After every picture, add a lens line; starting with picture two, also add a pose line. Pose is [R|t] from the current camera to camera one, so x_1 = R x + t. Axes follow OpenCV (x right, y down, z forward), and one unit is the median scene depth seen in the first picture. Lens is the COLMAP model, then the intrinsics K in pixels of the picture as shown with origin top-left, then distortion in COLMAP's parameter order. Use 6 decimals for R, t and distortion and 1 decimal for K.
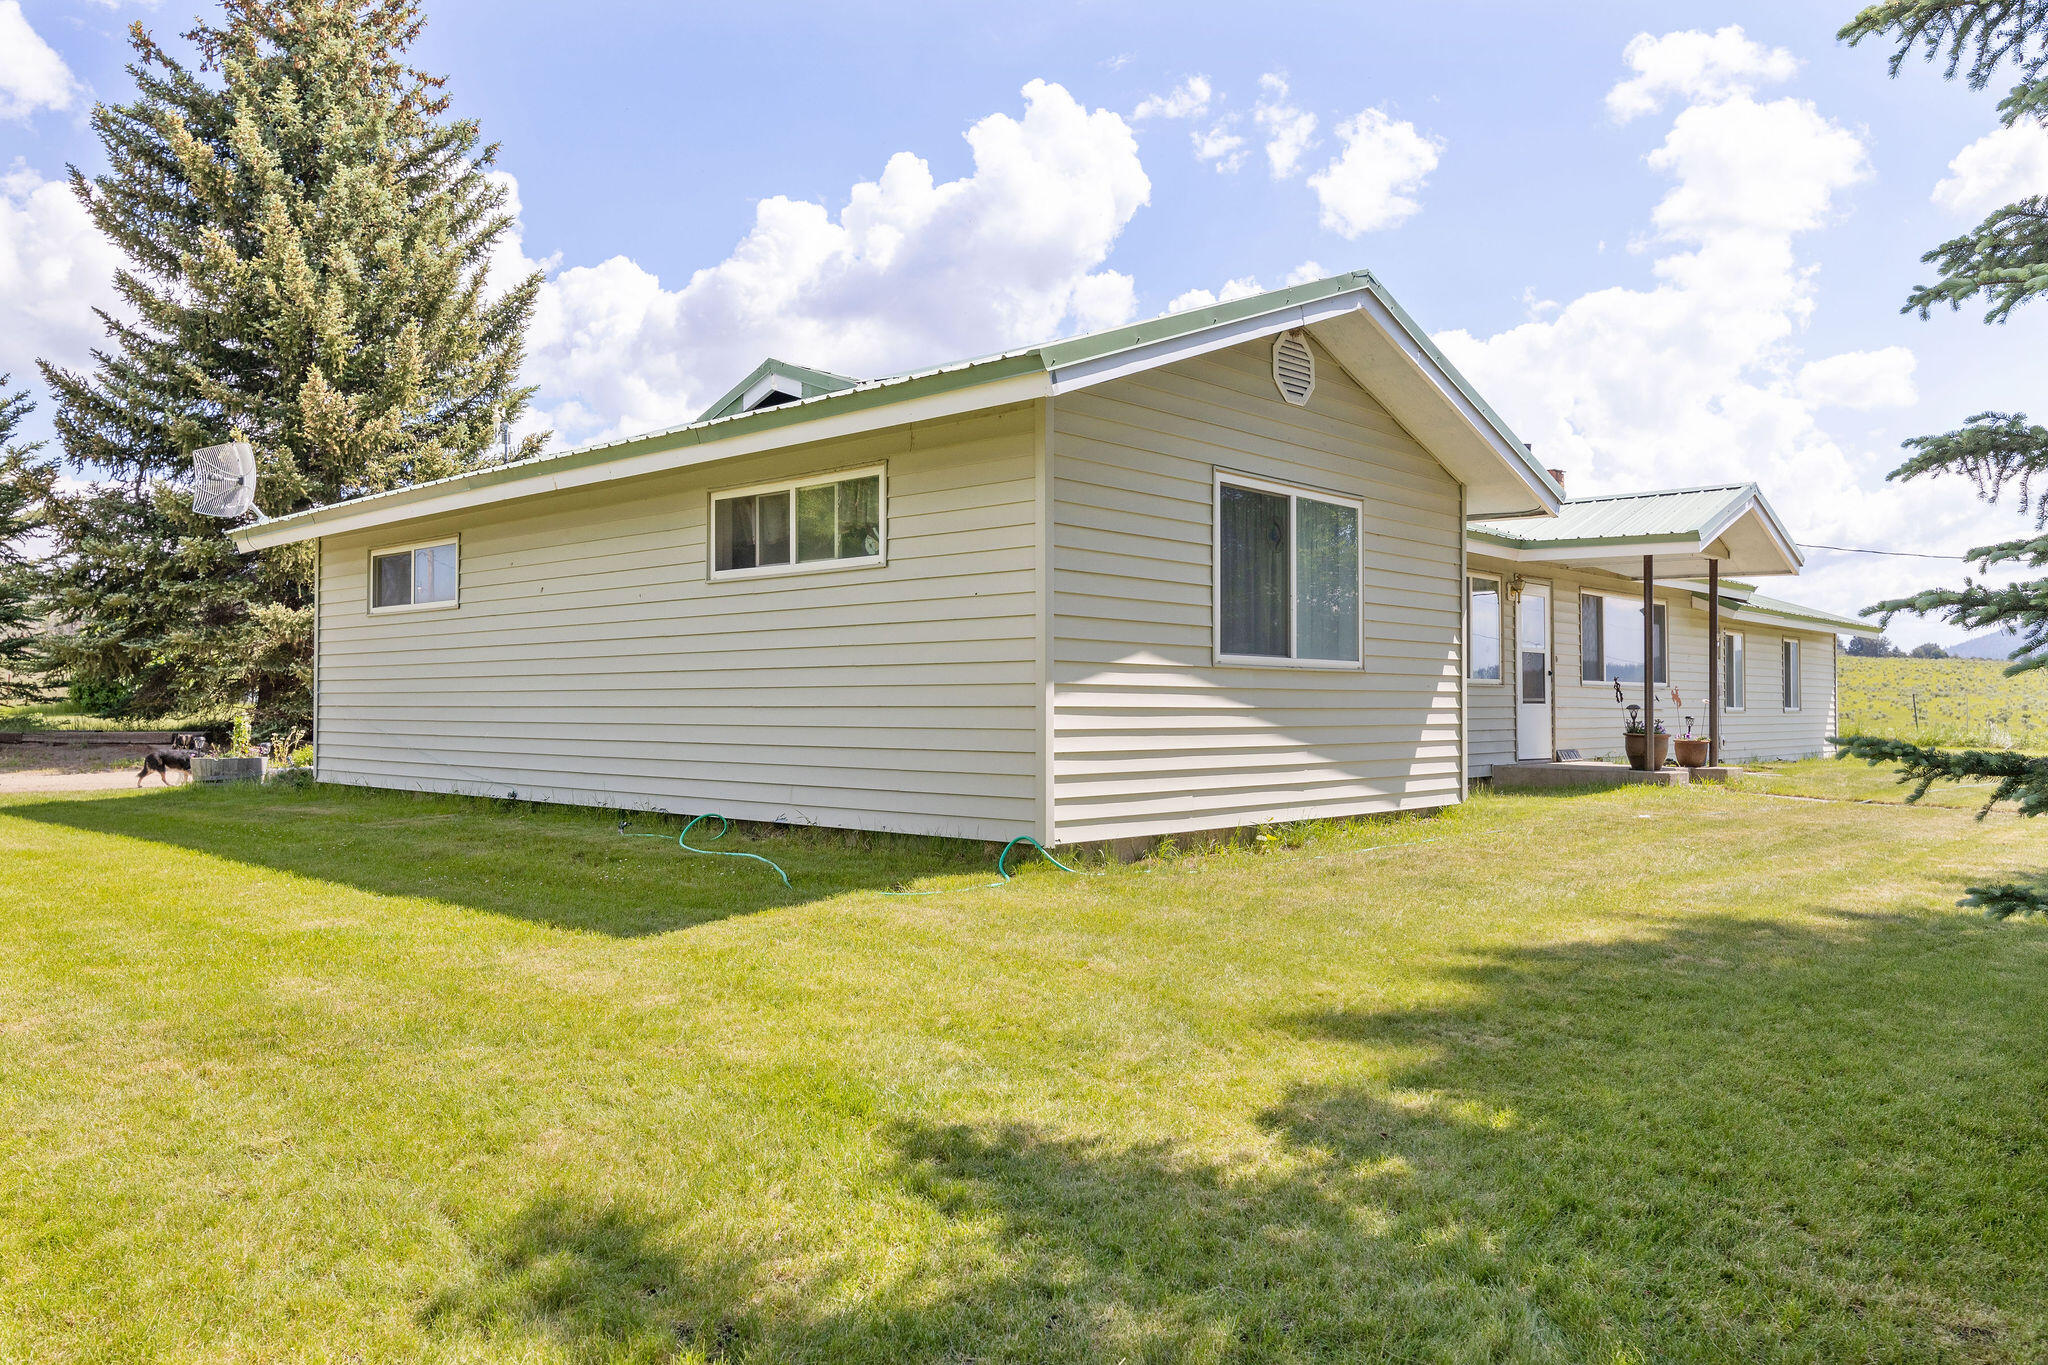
lens RADIAL K [[1477.9, 0, 1022.6], [0, 1477.9, 688.8], [0, 0, 1]] dist [0.002969, 0.000185]
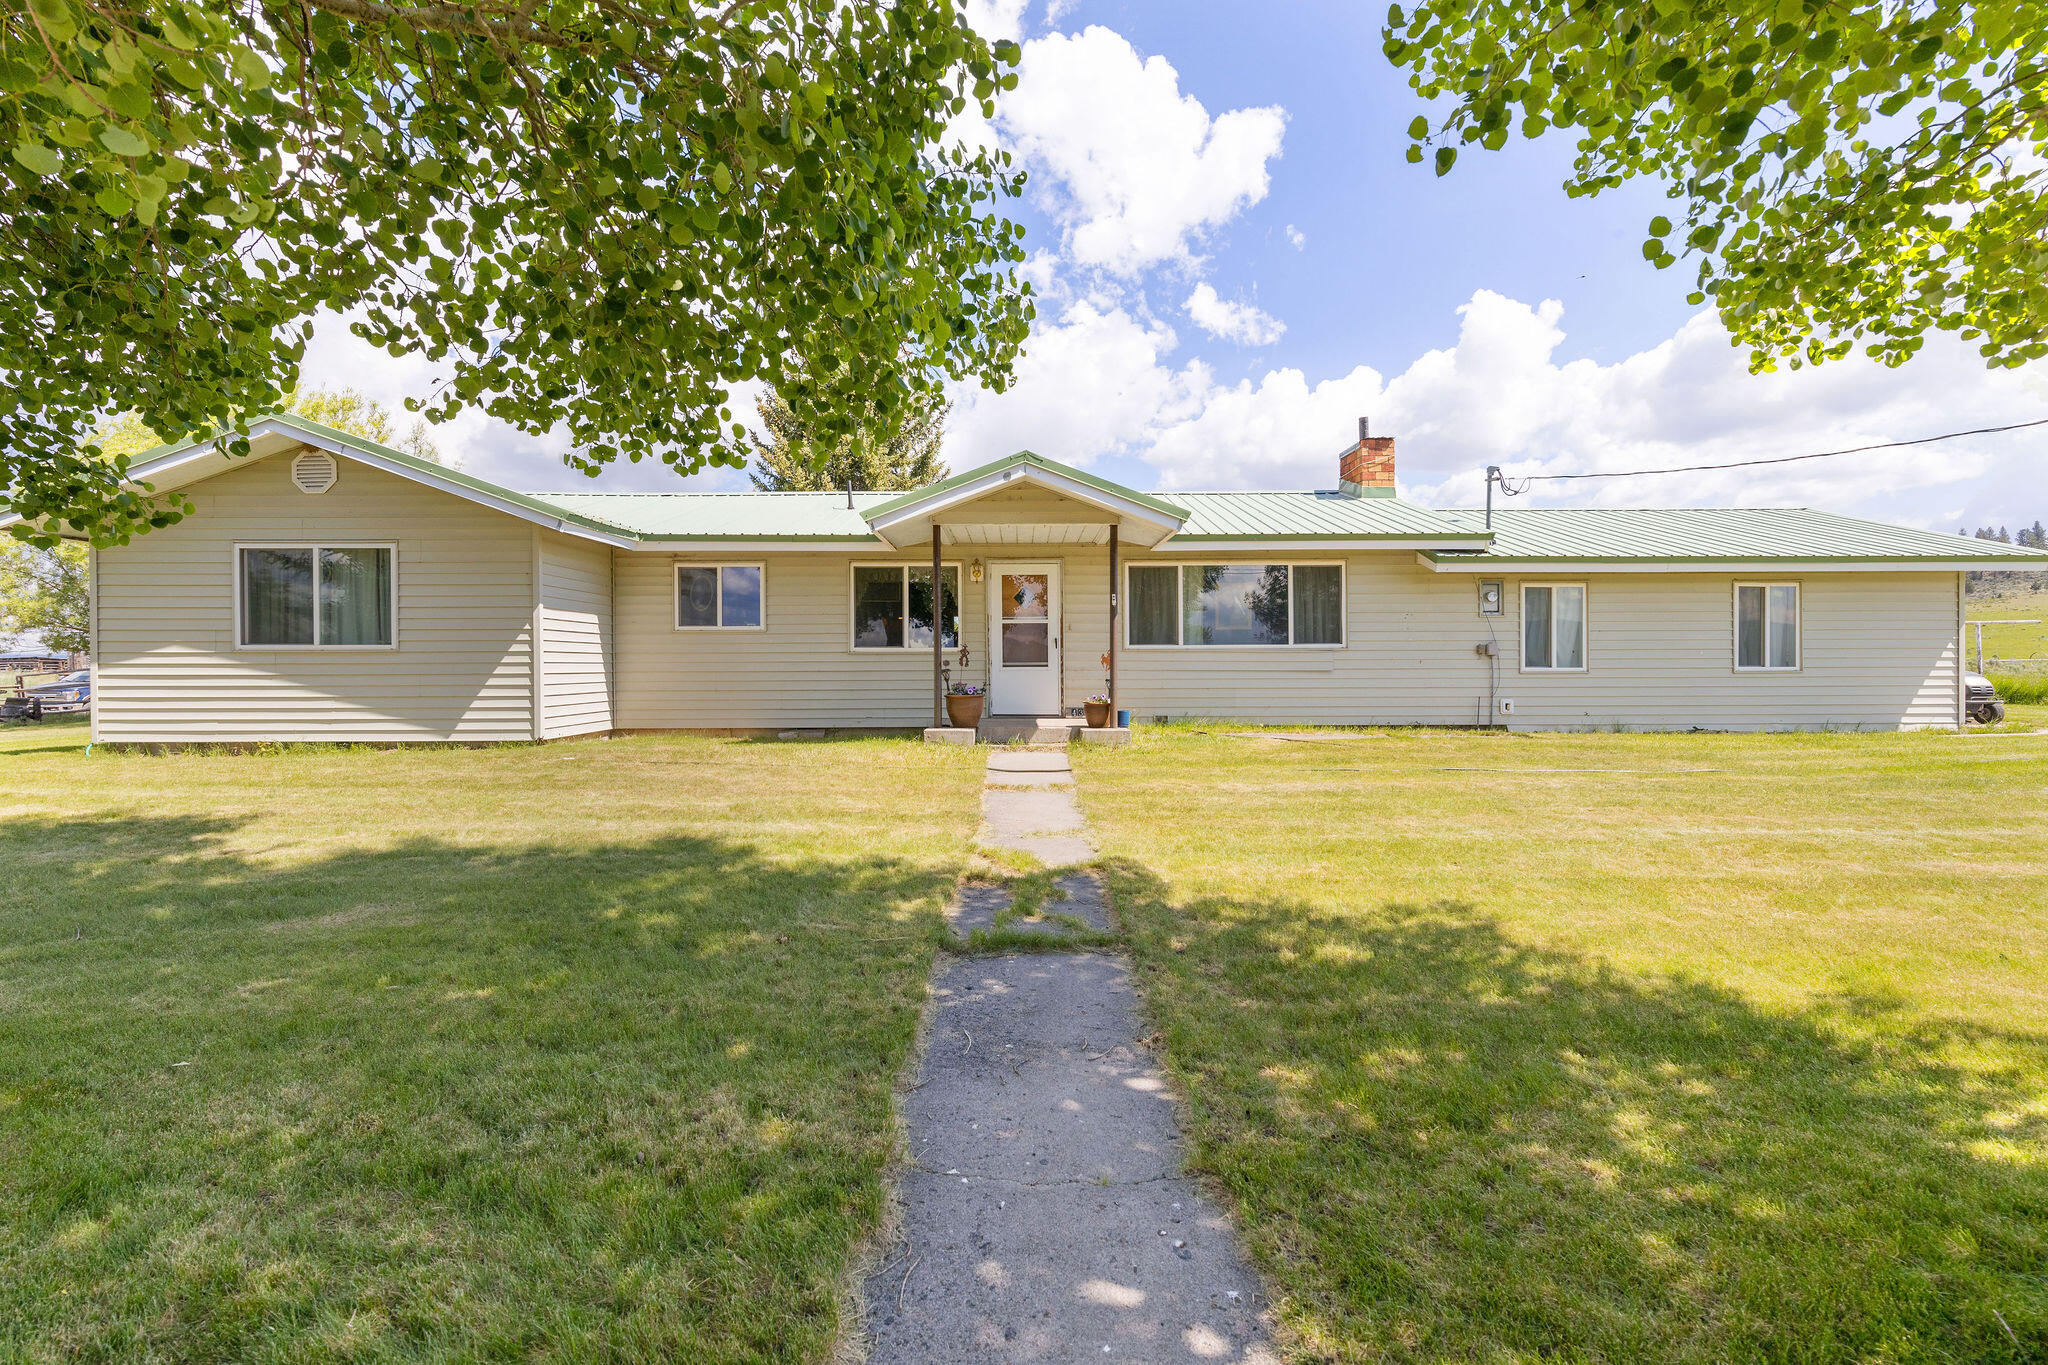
lens RADIAL K [[899.2, 0, 1018.4], [0, 899.2, 672.2], [0, 0, 1]] dist [0.000546, -0.000975]
pose [[0.689948, 0.001265, -0.723858, 1.380073], [0.013765, 0.999795, 0.014867, 0.005656], [0.723728, -0.020222, 0.689789, 0.817005]]
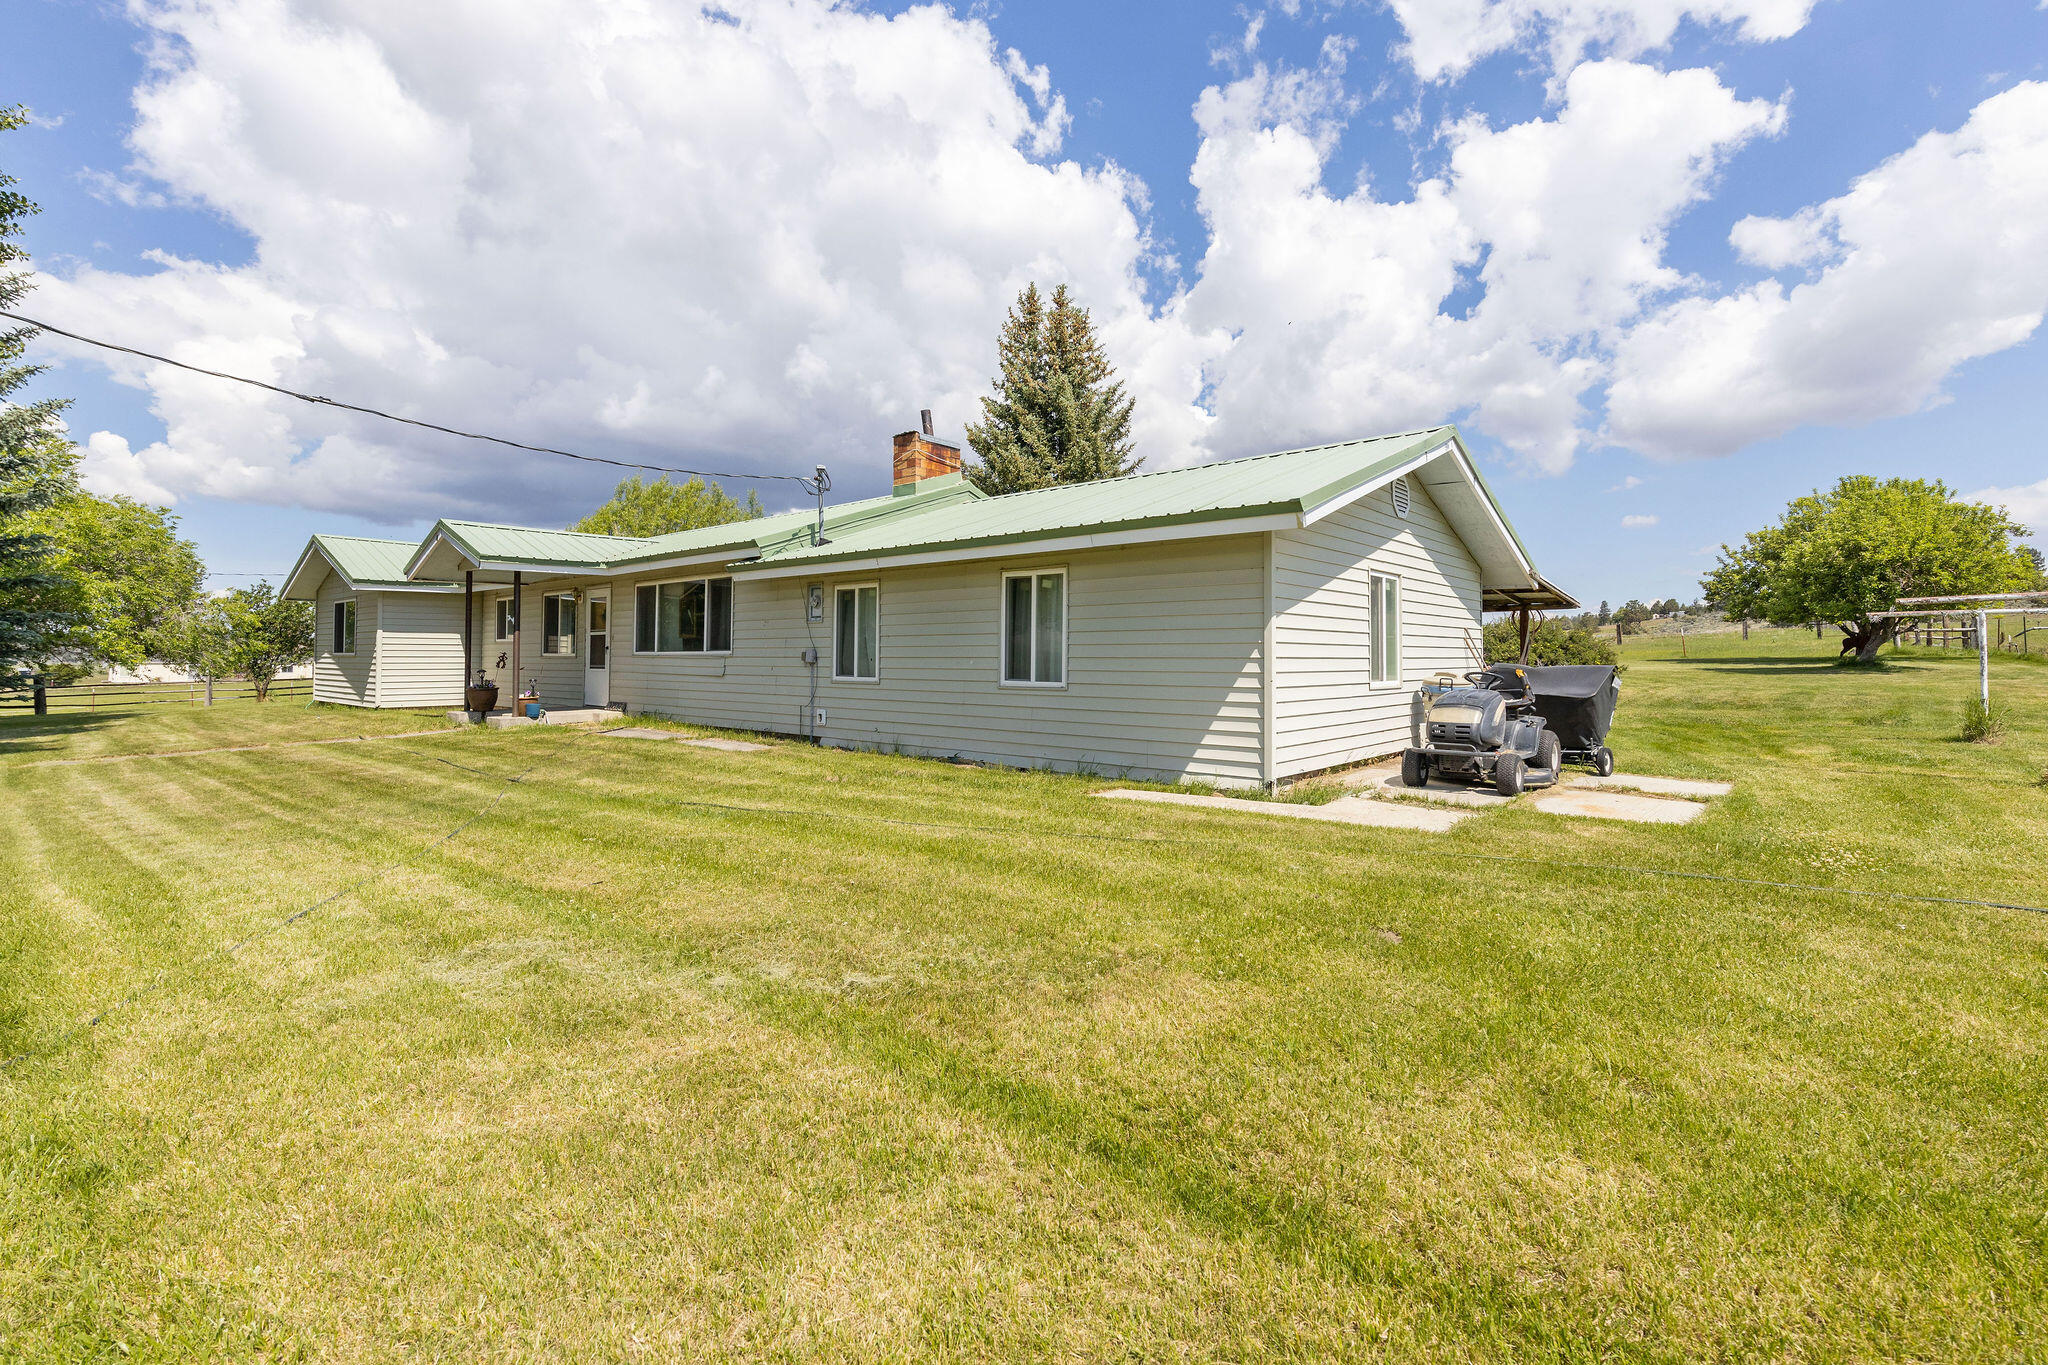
lens RADIAL K [[899.2, 0, 1019.7], [0, 899.2, 675.3], [0, 0, 1]] dist [0.000546, -0.000975]
pose [[0.038734, 0.010155, -0.999198, 2.054079], [0.003233, 0.999942, 0.010288, 0.014419], [0.999244, -0.003628, 0.038699, 2.227784]]
